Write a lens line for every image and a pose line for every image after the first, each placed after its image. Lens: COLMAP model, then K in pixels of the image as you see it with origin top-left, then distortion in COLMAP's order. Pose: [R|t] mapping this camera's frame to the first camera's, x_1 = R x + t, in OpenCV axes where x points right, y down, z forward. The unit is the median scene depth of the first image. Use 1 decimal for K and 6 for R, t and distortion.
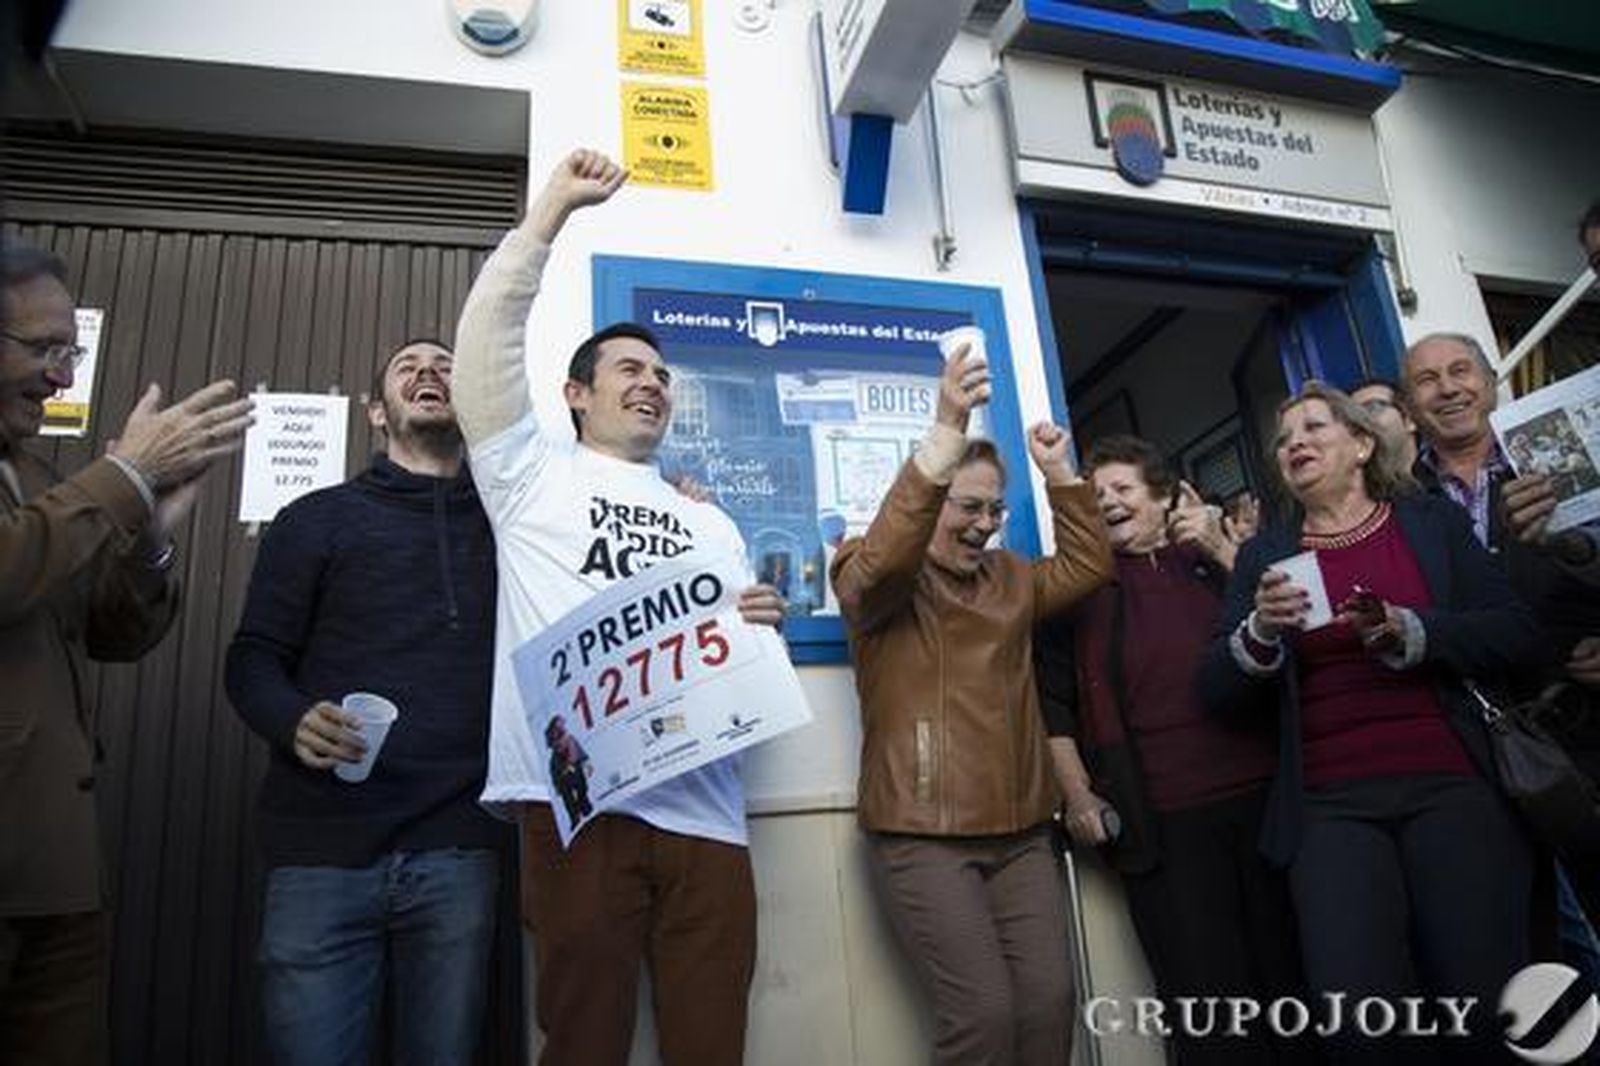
lens RADIAL K [[1100.1, 0, 800.0], [0, 1100.1, 533.0], [0, 0, 1]] dist [-0.131875, 0.077564]
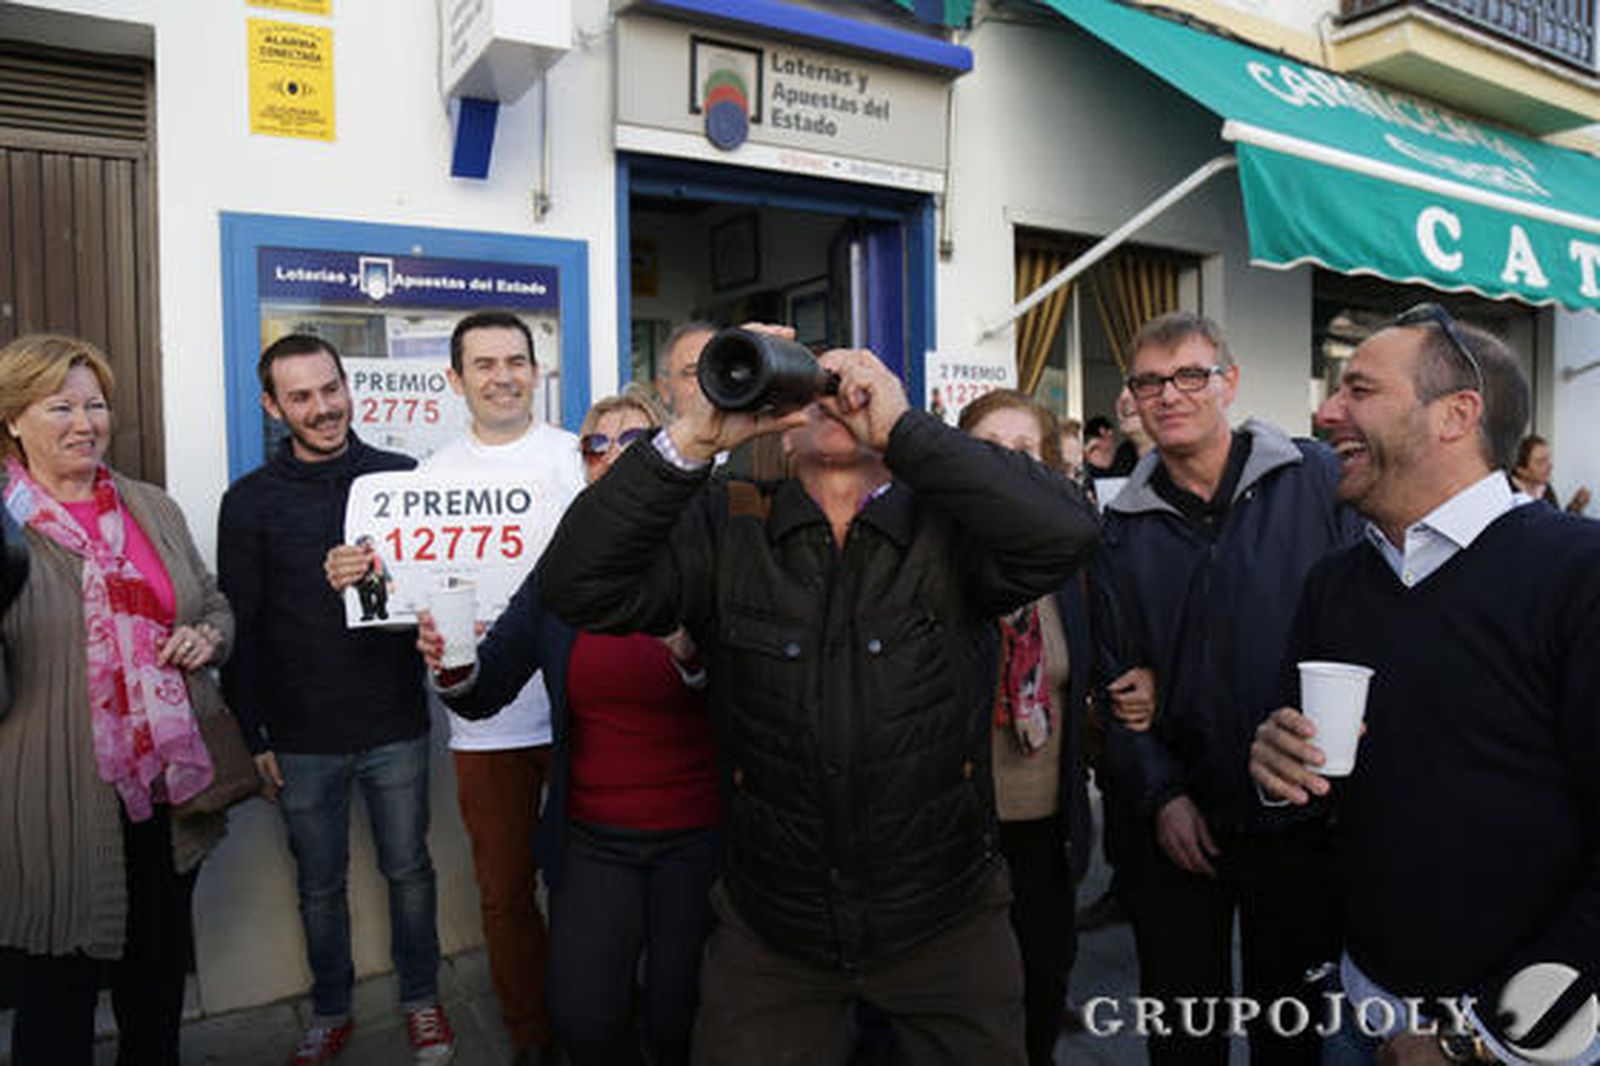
lens RADIAL K [[1100.1, 0, 800.0], [0, 1100.1, 533.0], [0, 0, 1]] dist [-0.131875, 0.077564]
pose [[0.961968, 0.046348, 0.269200, 0.102650], [-0.136637, 0.934994, 0.327287, -0.348154], [-0.236532, -0.351623, 0.905767, -0.246921]]
